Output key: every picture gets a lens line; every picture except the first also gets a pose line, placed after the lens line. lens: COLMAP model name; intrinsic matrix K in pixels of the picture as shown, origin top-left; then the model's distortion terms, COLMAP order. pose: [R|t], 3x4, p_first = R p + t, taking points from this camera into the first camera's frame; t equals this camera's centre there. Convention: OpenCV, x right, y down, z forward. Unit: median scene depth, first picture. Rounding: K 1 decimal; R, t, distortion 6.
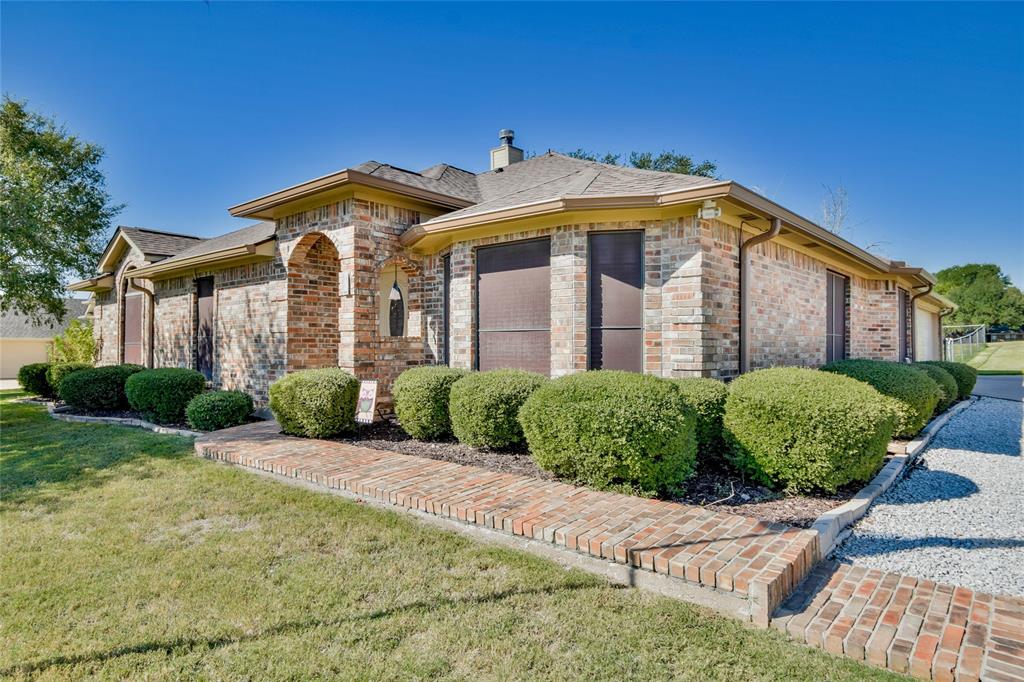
lens RADIAL K [[625.7, 0, 512.0], [0, 625.7, 341.0], [0, 0, 1]] dist [0.005425, -0.023377]
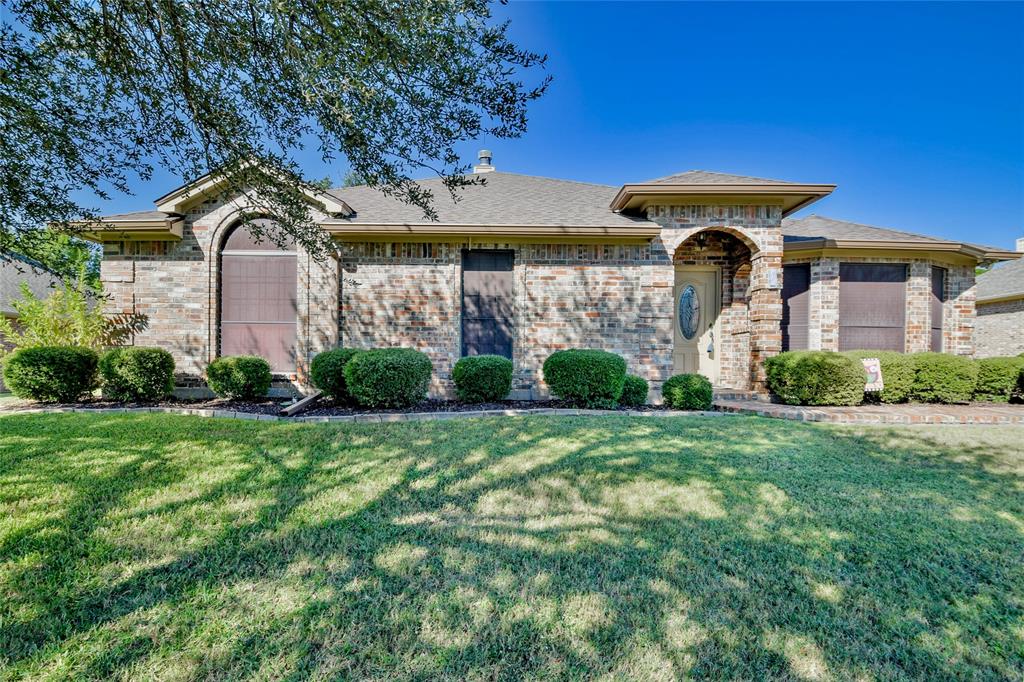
lens RADIAL K [[521.6, 0, 507.9], [0, 521.6, 351.6], [0, 0, 1]] dist [0.000224, -0.023898]
pose [[0.759331, 0.022544, 0.650314, -1.230758], [-0.019377, 0.999740, -0.012032, 0.062039], [-0.650416, -0.003465, 0.759570, 0.581240]]
